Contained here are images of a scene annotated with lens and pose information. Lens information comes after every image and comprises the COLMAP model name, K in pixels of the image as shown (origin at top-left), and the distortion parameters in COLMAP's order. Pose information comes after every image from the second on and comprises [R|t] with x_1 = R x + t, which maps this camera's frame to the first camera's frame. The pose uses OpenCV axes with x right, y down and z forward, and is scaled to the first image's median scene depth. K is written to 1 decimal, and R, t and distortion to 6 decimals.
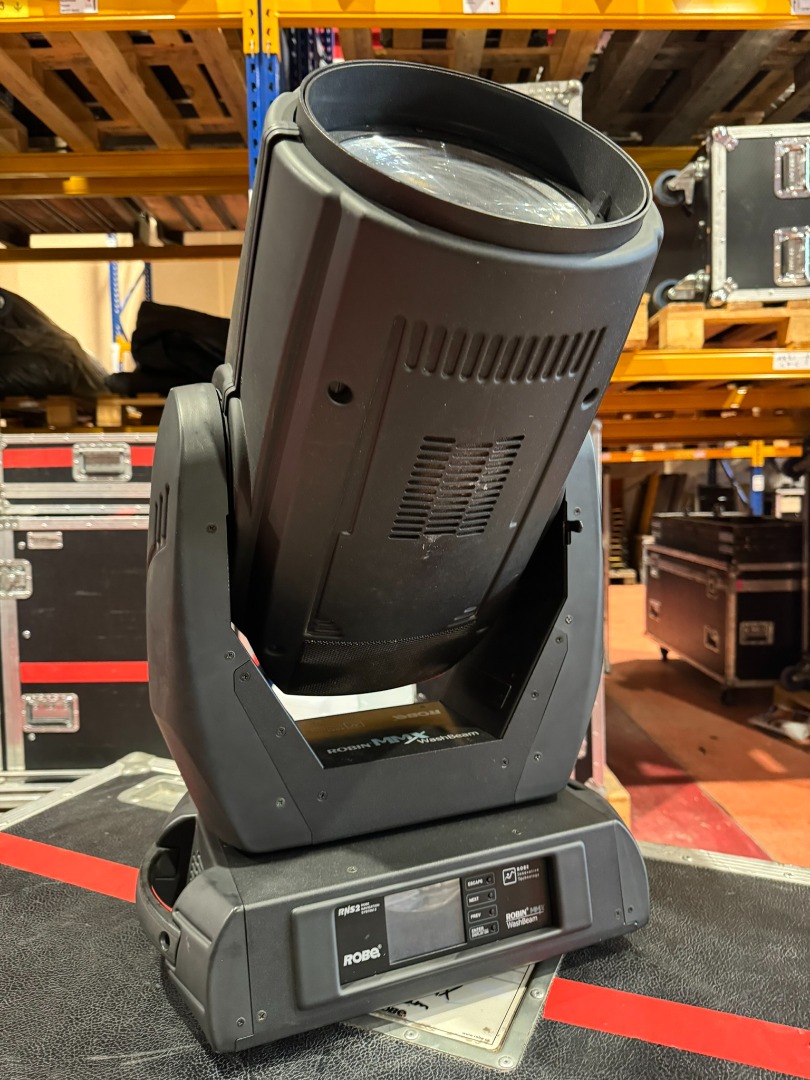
lens RADIAL K [[778.1, 0, 406.2], [0, 778.1, 541.8], [0, 0, 1]] dist [-0.029837, -0.004117]
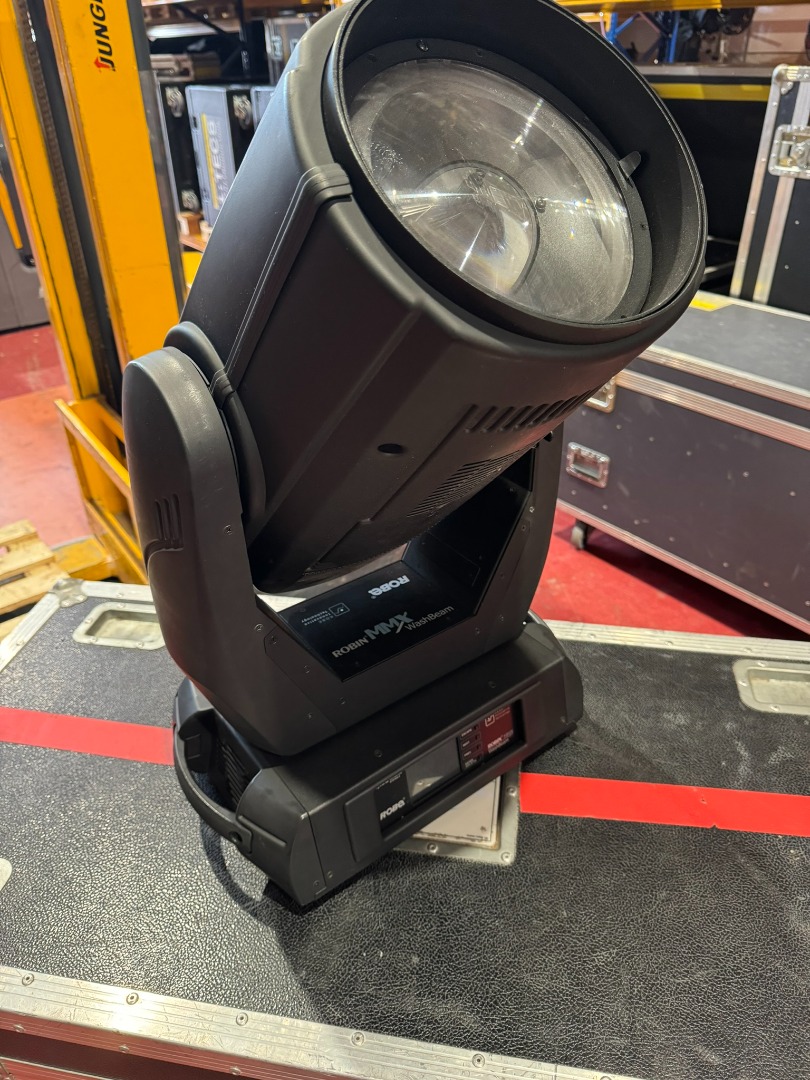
lens RADIAL K [[778.1, 0, 406.7], [0, 778.1, 538.3], [0, 0, 1]] dist [-0.029837, -0.004117]
pose [[0.967541, -0.141130, 0.209636, -0.220031], [0.028085, 0.884444, 0.465800, -0.419490], [-0.251150, -0.444793, 0.859699, 0.081164]]
